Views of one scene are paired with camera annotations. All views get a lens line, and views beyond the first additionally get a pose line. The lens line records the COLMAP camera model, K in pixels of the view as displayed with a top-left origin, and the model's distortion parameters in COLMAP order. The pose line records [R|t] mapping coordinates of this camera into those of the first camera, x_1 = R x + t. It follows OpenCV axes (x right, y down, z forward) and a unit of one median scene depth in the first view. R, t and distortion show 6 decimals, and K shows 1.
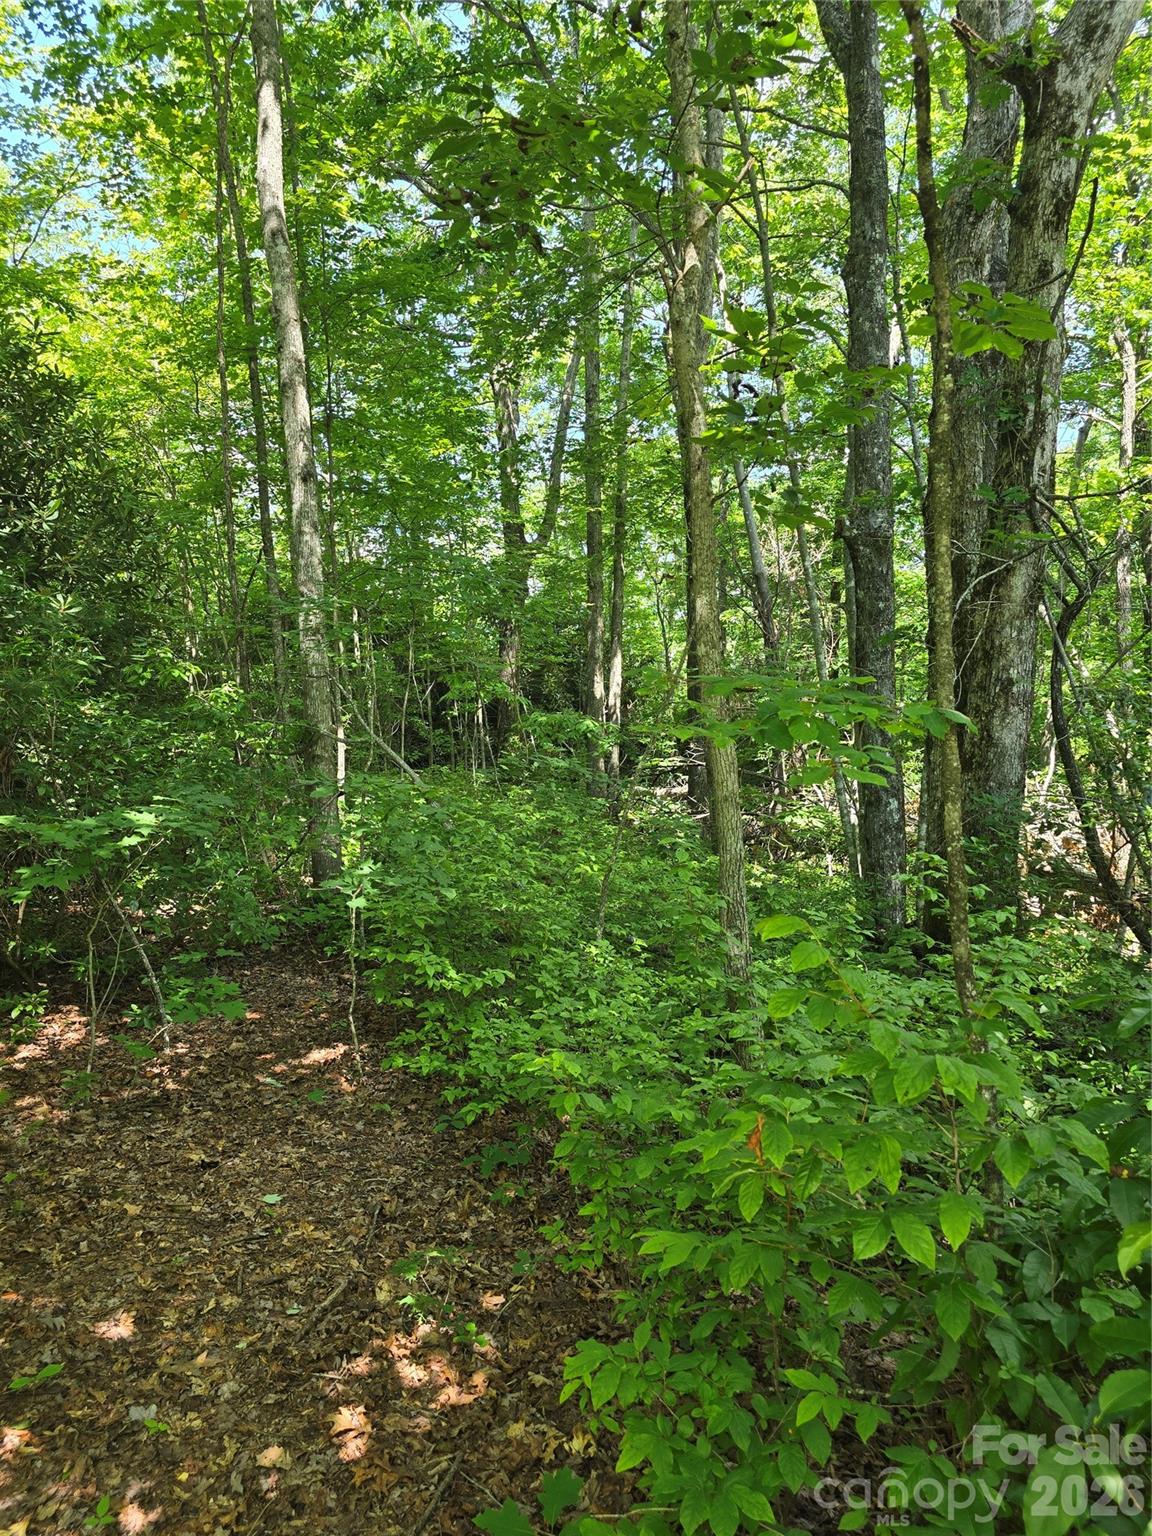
lens RADIAL K [[1050.5, 0, 563.1], [0, 1050.5, 775.4], [0, 0, 1]] dist [0.062715, -0.052246]
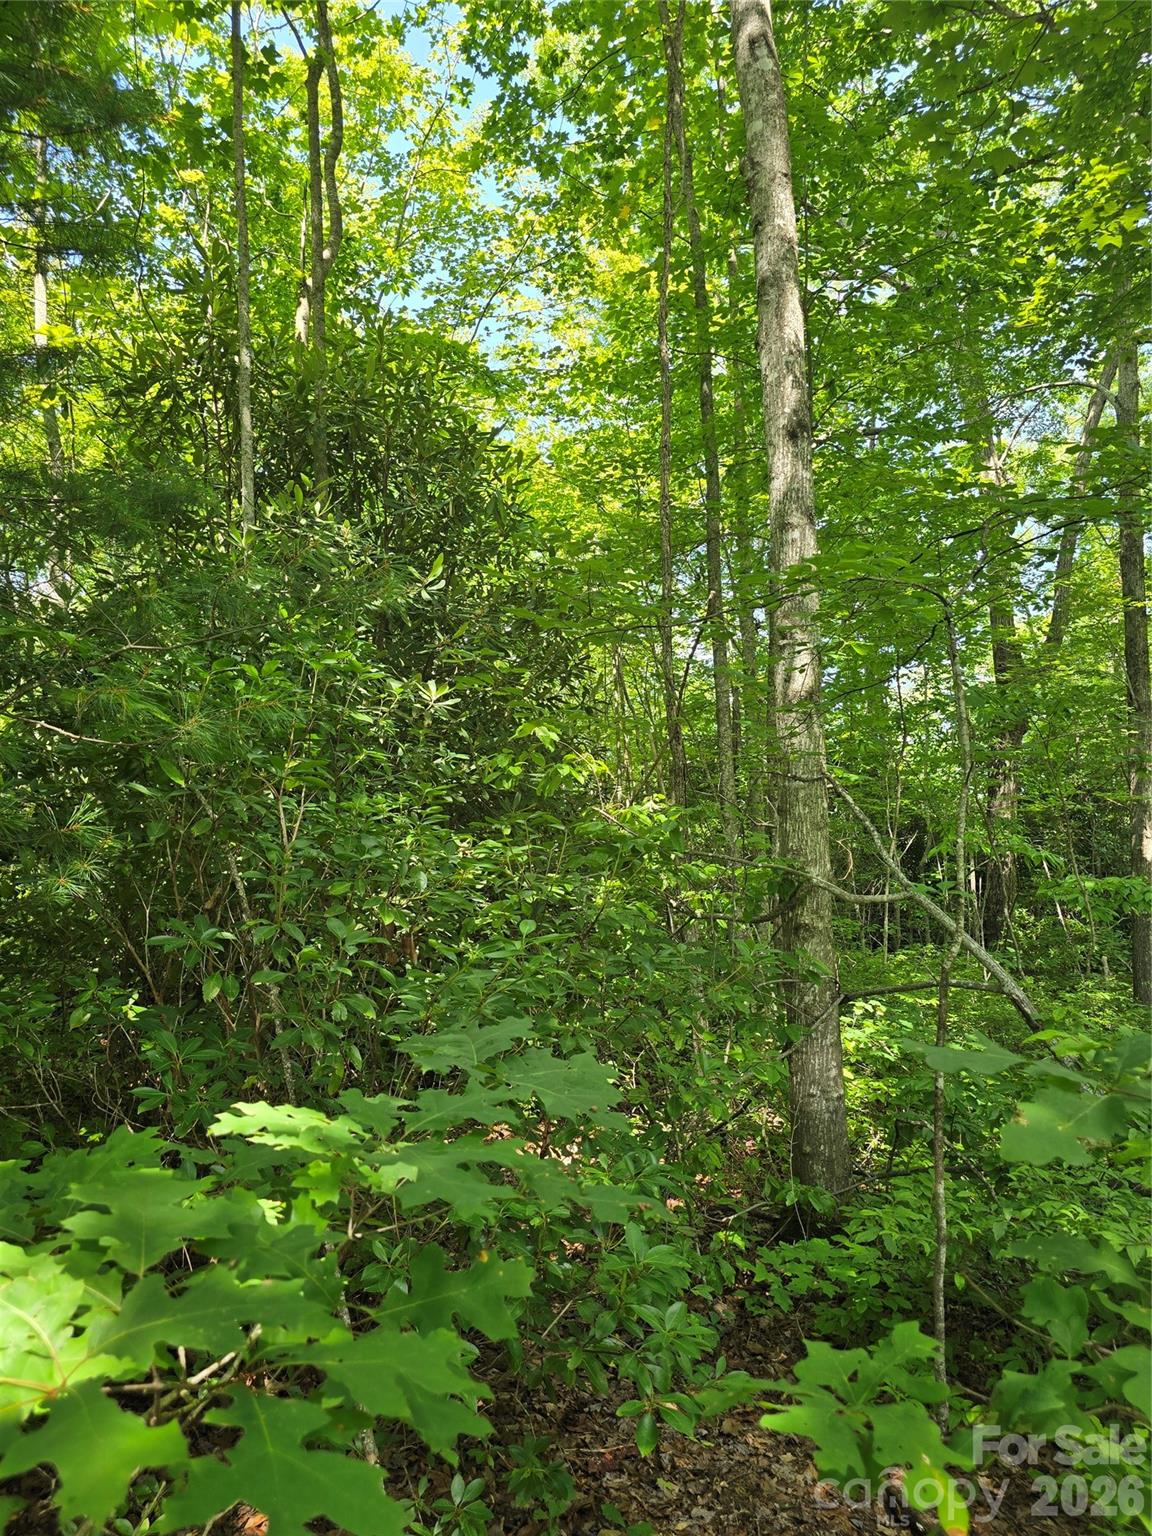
lens RADIAL K [[1050.5, 0, 571.0], [0, 1050.5, 774.6], [0, 0, 1]] dist [0.062715, -0.052246]
pose [[0.923149, -0.021175, -0.383859, -0.135999], [-0.040341, 0.987634, -0.151498, -0.009056], [0.382320, 0.155341, 0.910879, 0.452151]]
